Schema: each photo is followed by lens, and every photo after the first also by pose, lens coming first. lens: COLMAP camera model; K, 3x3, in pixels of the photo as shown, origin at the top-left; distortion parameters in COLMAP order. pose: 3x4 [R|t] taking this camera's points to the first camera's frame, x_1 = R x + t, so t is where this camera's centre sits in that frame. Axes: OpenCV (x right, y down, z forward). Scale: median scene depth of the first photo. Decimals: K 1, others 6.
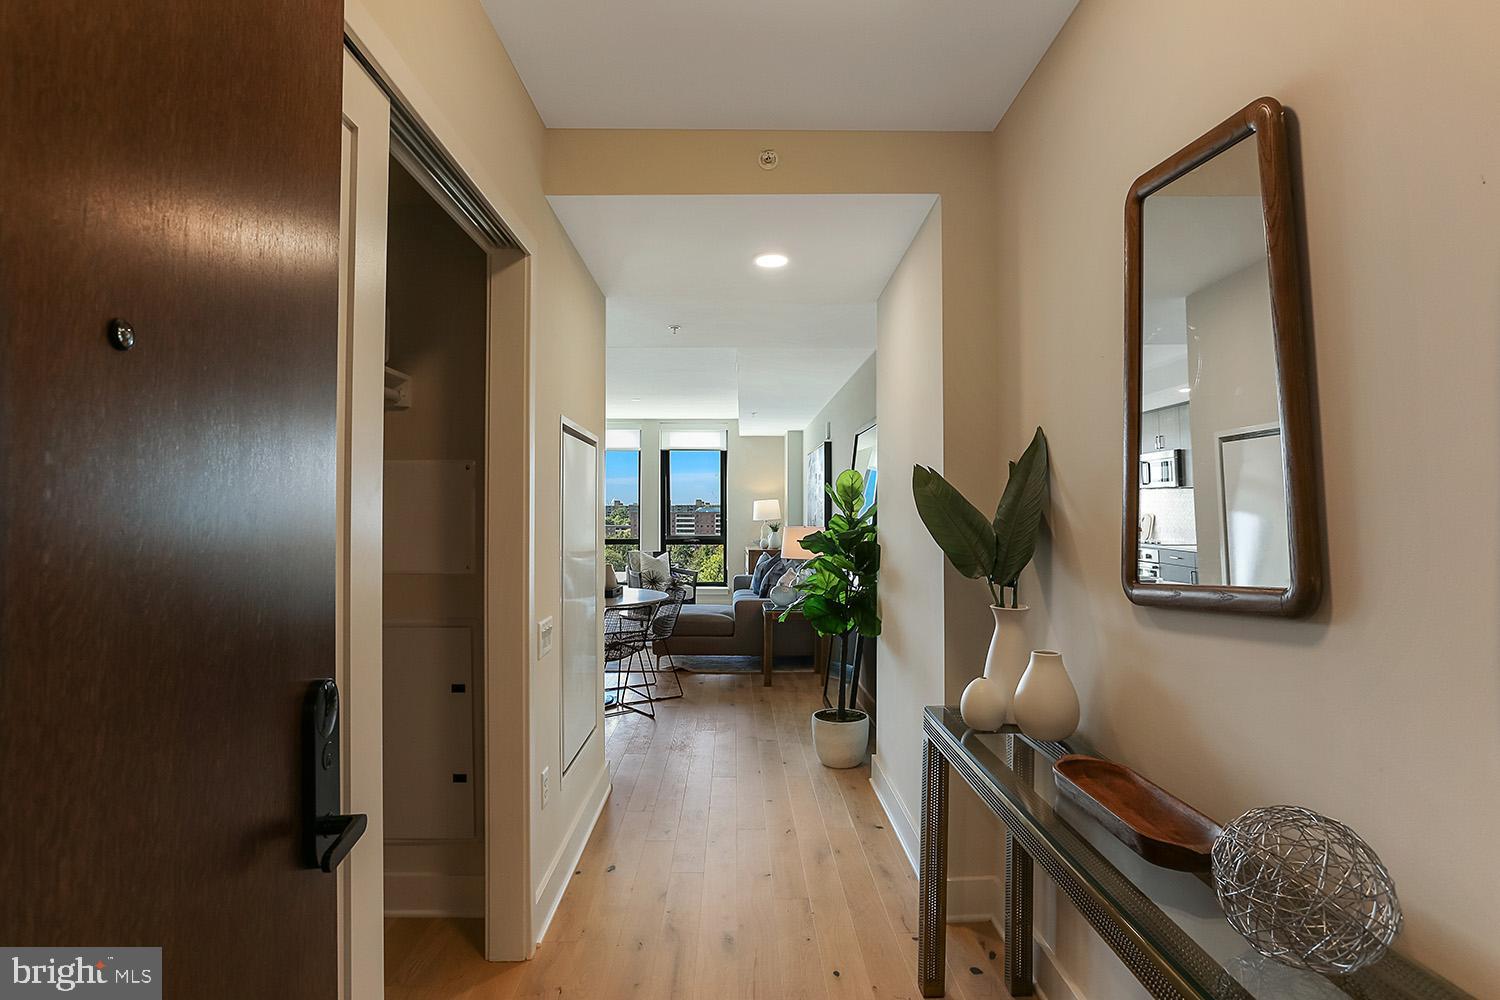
lens RADIAL K [[728.1, 0, 746.9], [0, 728.1, 495.6], [0, 0, 1]] dist [-0.052723, 0.025796]
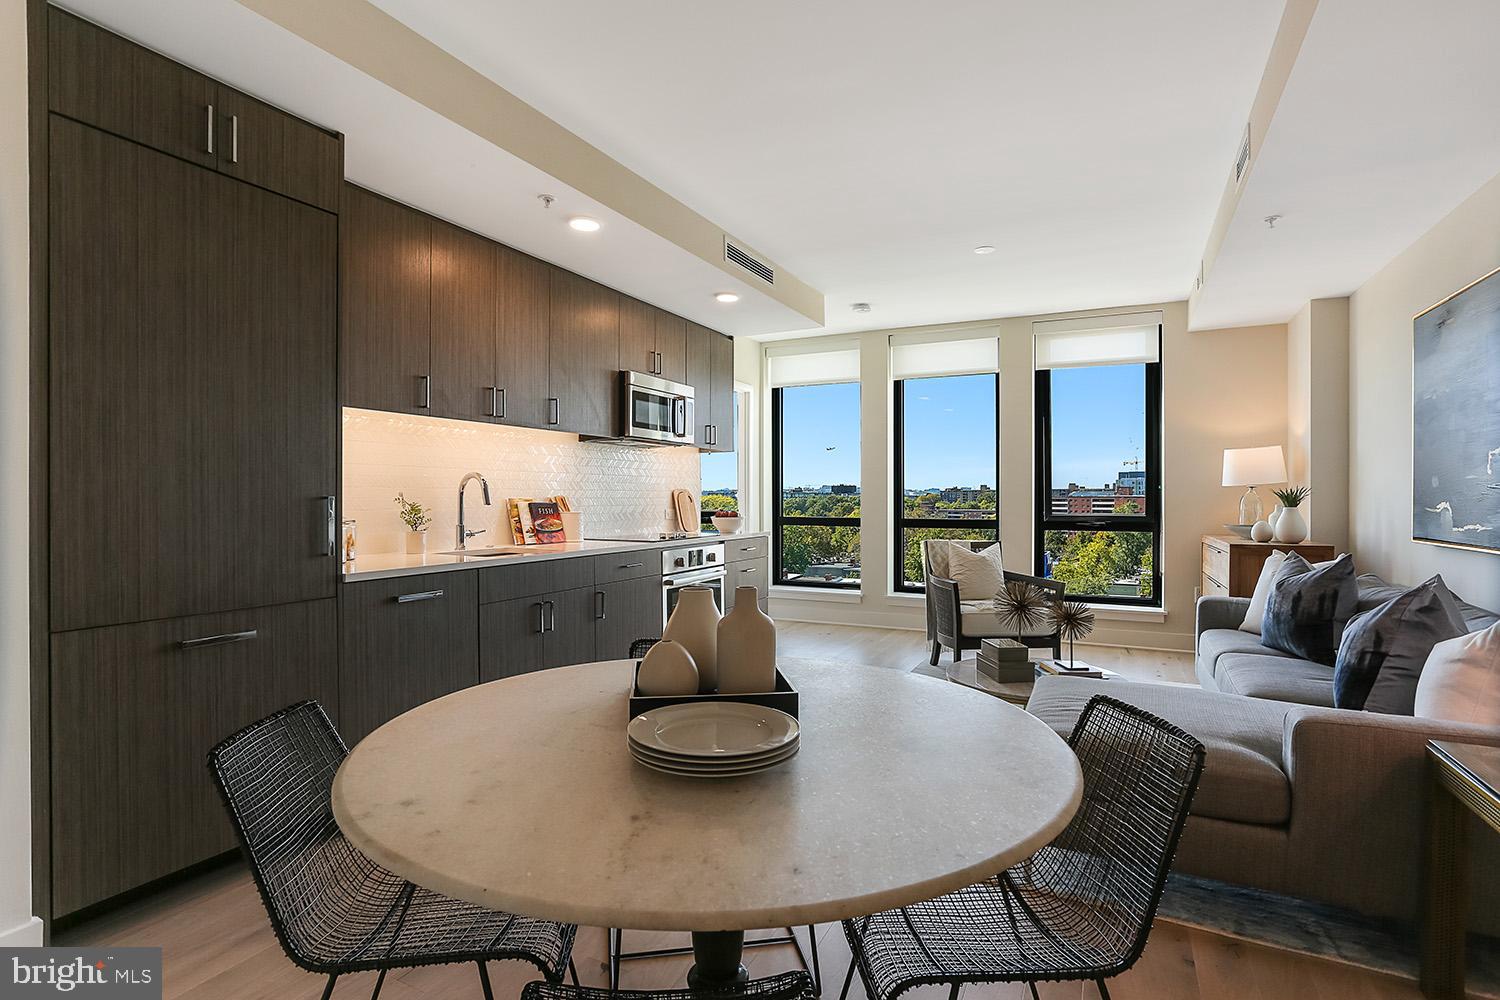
lens RADIAL K [[731.7, 0, 757.0], [0, 731.7, 486.0], [0, 0, 1]] dist [-0.057145, 0.026091]
pose [[0.888075, -0.002329, -0.459693, -0.049424], [0.006698, 0.999947, 0.007873, 0.025305], [0.459650, -0.010071, 0.888043, 0.379069]]
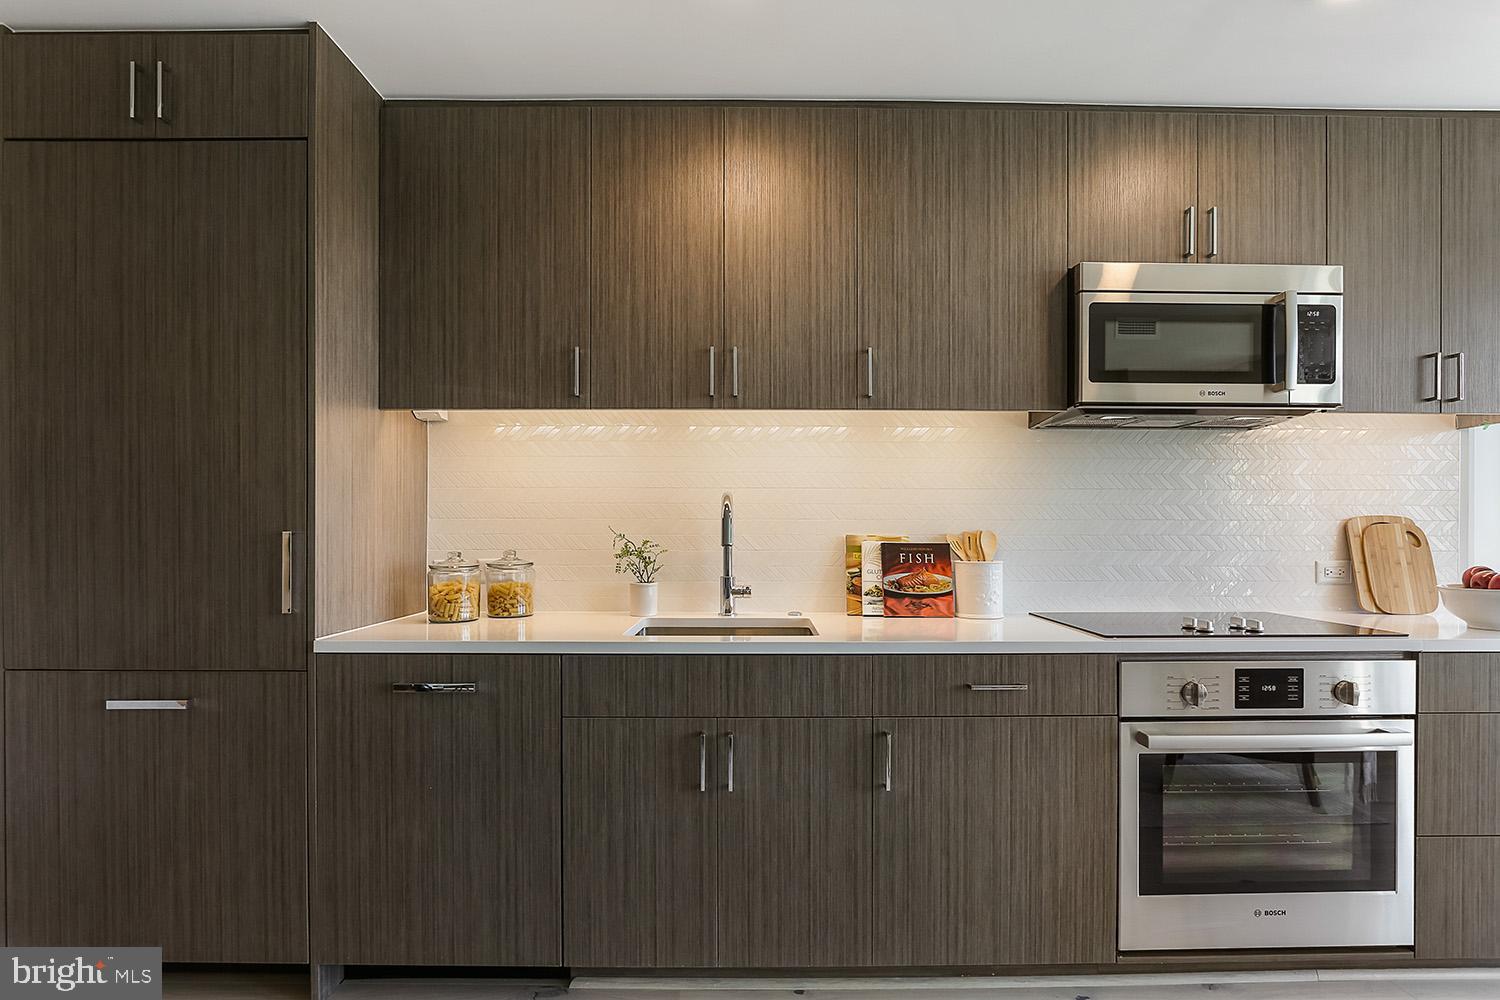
lens RADIAL K [[784.9, 0, 755.5], [0, 784.9, 523.4], [0, 0, 1]] dist [-0.010718, 0.000624]
pose [[-0.010149, -0.001637, -0.999947, -0.094969], [0.020884, 0.999780, -0.001849, 0.030157], [0.999730, -0.020902, -0.010112, 0.624120]]
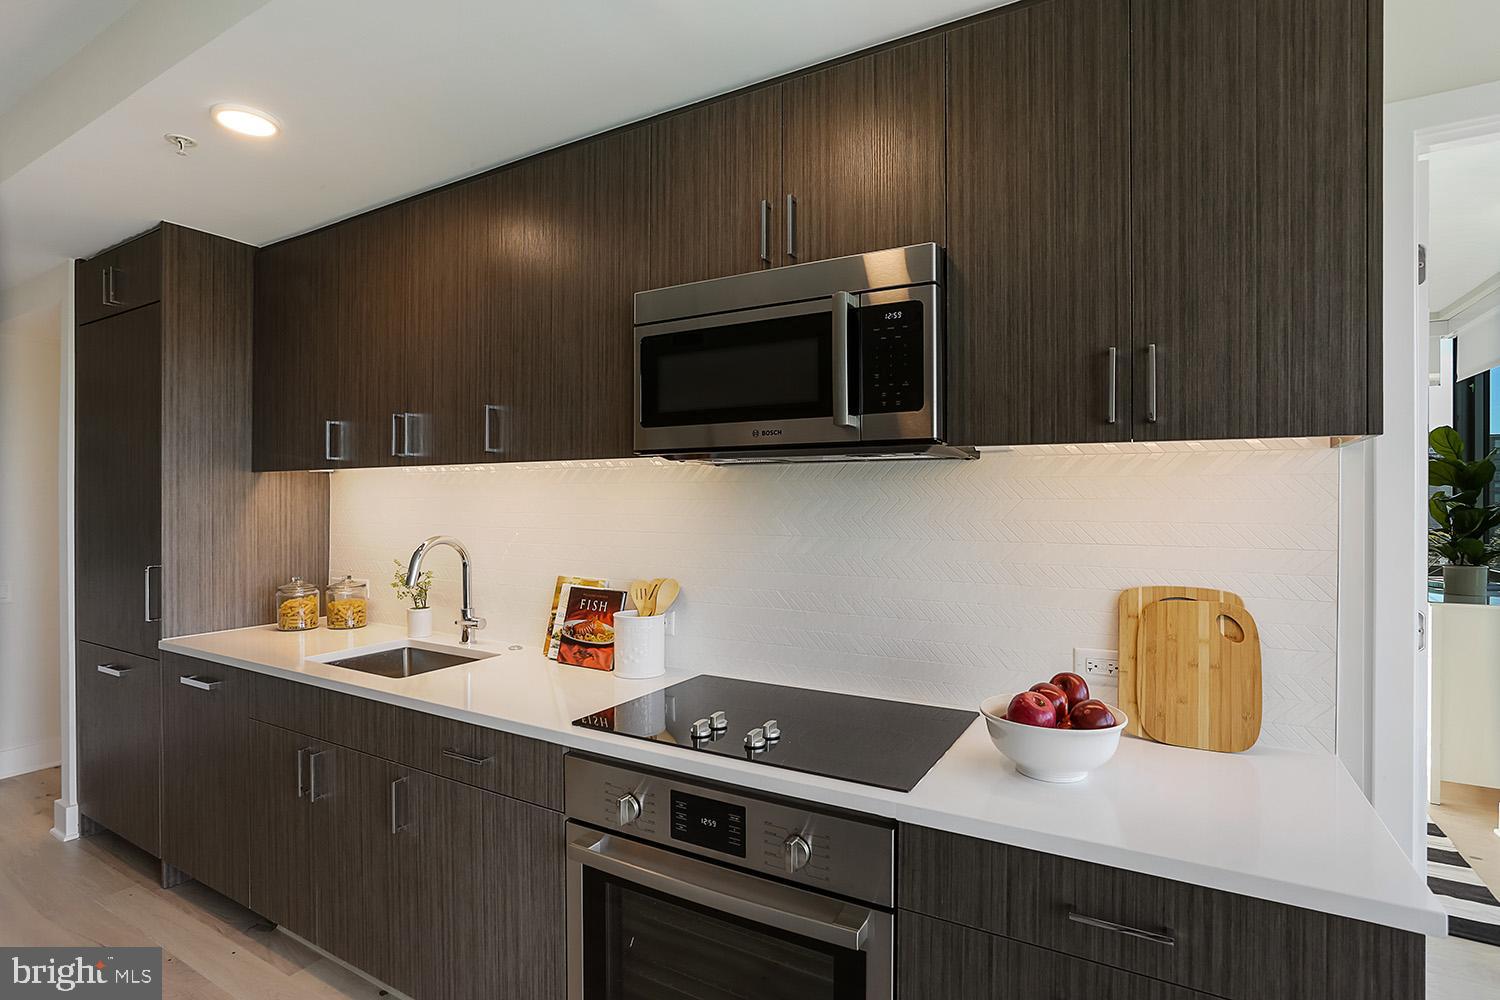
lens RADIAL K [[727.3, 0, 748.9], [0, 727.3, 504.4], [0, 0, 1]] dist [-0.053120, 0.026159]
pose [[-0.515487, 0.003944, -0.856889, -0.169594], [0.017060, 0.999838, -0.005661, 0.013738], [0.856728, -0.017537, -0.515471, 0.815341]]
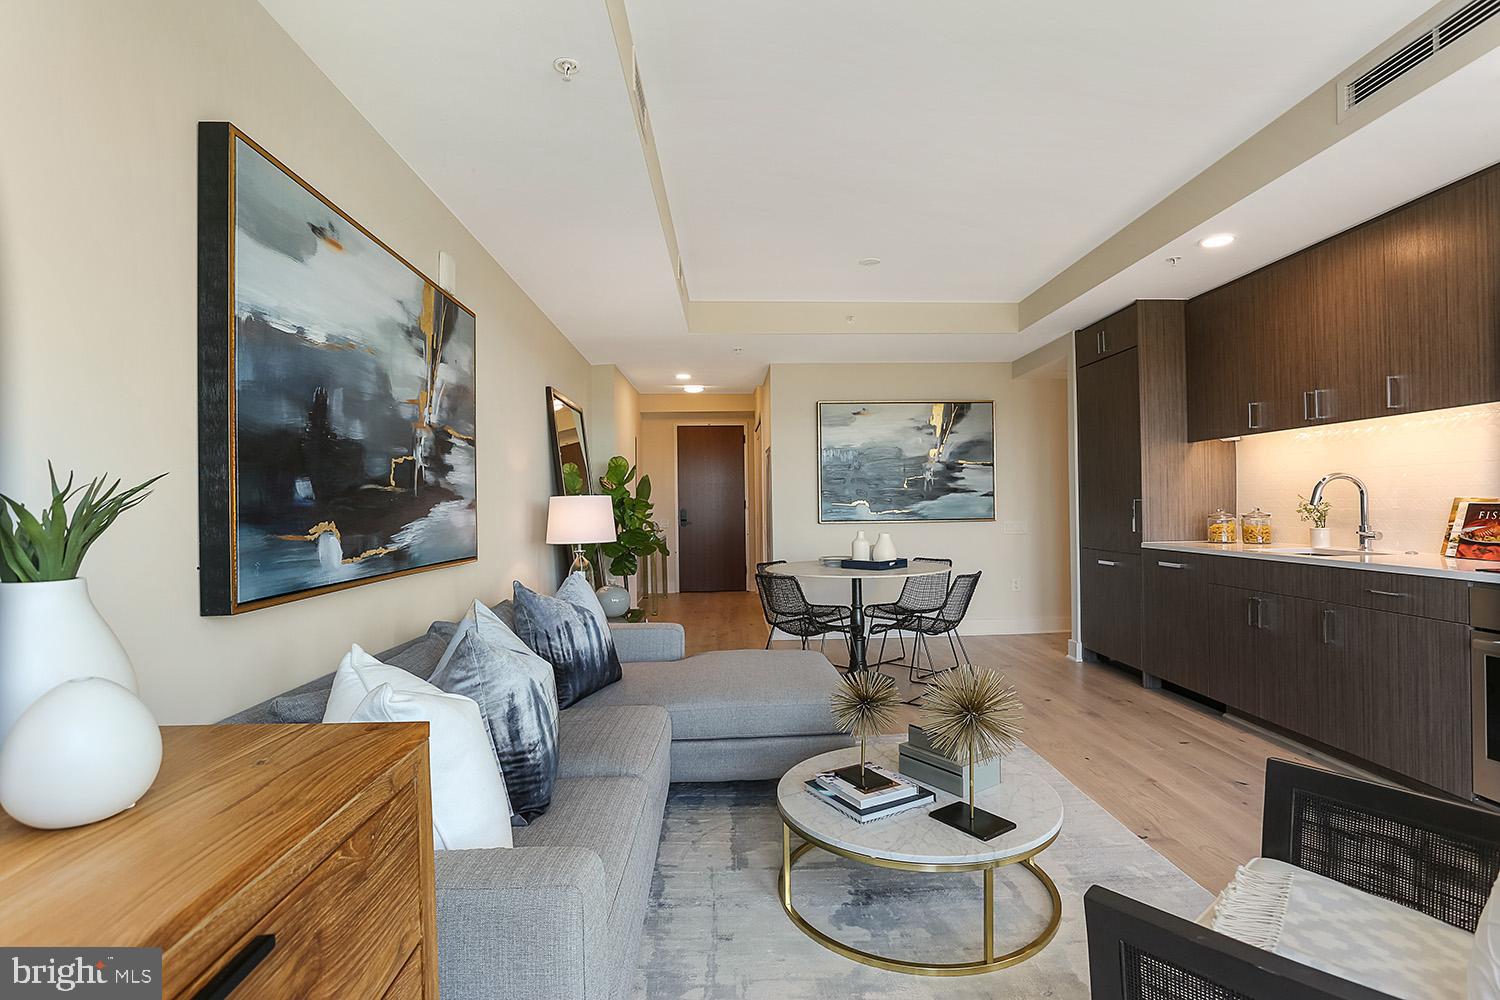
lens RADIAL K [[727.3, 0, 748.9], [0, 727.3, 504.4], [0, 0, 1]] dist [-0.053120, 0.026159]
pose [[-0.999734, 0.019020, -0.013029, -0.039224], [0.019304, 0.999571, -0.022034, 0.037203], [0.012604, -0.022280, -0.999672, 0.934195]]
